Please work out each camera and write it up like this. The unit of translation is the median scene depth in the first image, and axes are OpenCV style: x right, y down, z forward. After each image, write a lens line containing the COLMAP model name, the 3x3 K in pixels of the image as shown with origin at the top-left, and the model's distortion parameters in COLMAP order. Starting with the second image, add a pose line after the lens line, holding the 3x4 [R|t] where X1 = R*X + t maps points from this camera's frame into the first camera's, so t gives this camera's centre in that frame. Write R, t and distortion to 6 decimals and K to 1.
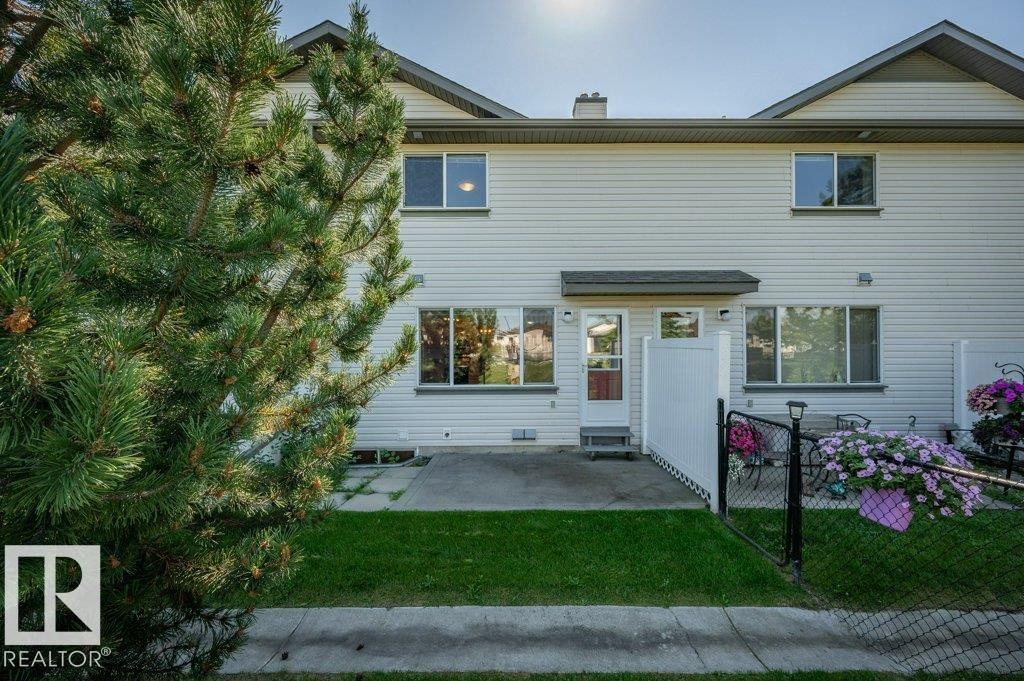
lens RADIAL K [[423.5, 0, 512.0], [0, 423.5, 340.5], [0, 0, 1]] dist [0.001465, 0.000120]
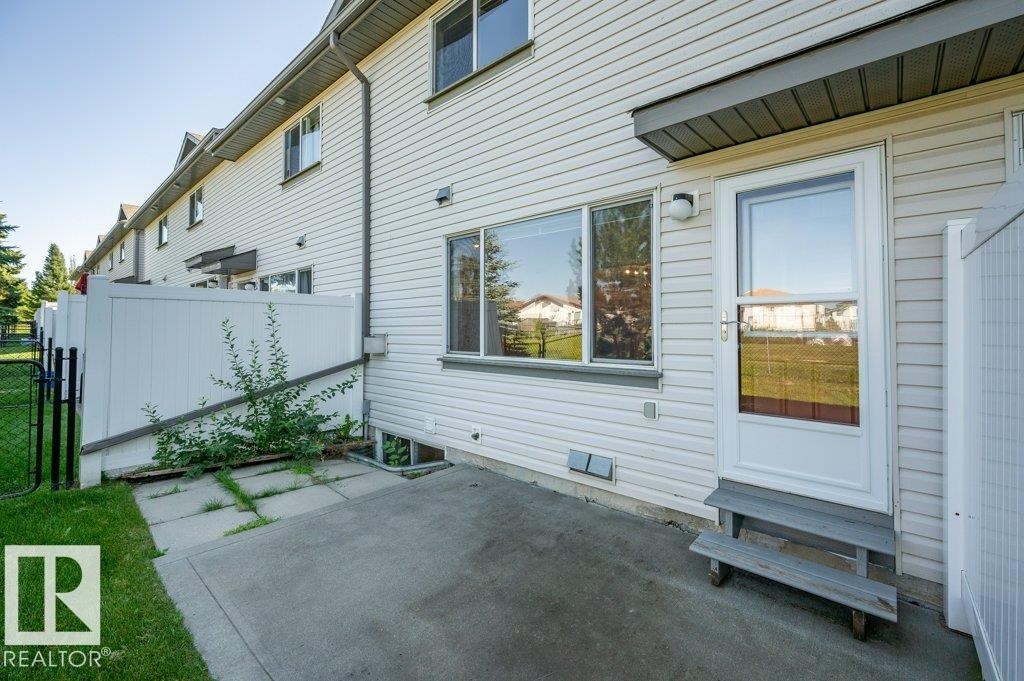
lens RADIAL K [[405.4, 0, 502.2], [0, 405.4, 318.3], [0, 0, 1]] dist [-0.001484, -0.000245]
pose [[0.747494, -0.012080, -0.664159, 0.264751], [0.003776, 0.999896, -0.013936, 0.059840], [0.664258, 0.007909, 0.747461, 0.580896]]
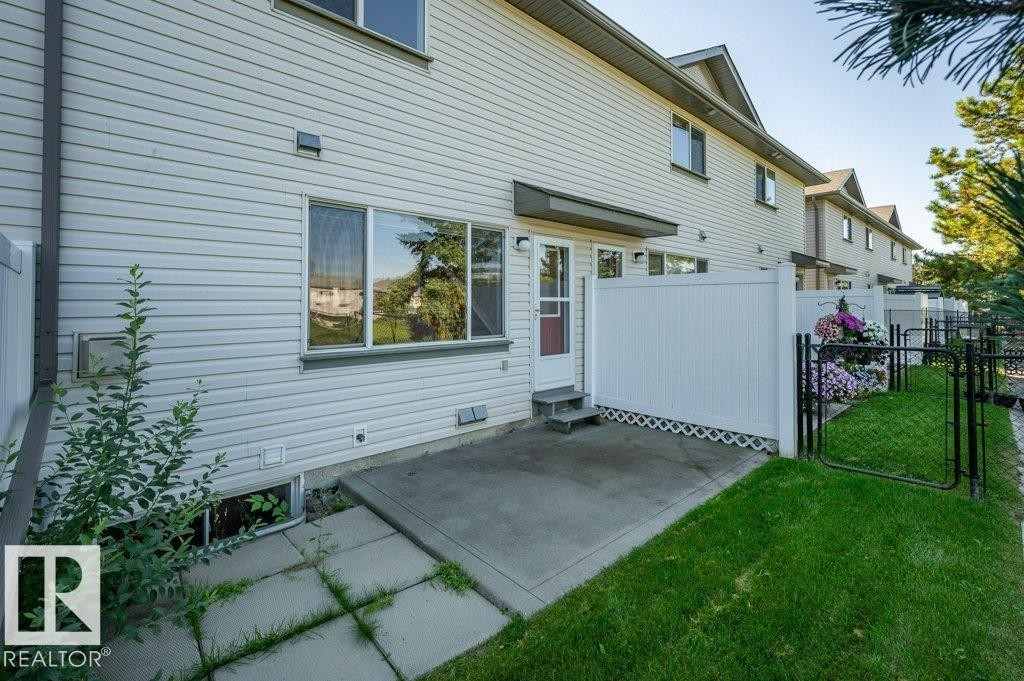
lens RADIAL K [[458.8, 0, 526.1], [0, 458.8, 295.9], [0, 0, 1]] dist [0.000430, 0.000070]
pose [[0.732031, 0.017775, 0.681040, -0.400128], [-0.006717, 0.999799, -0.018875, 0.049302], [-0.681238, 0.009243, 0.732003, 0.416205]]
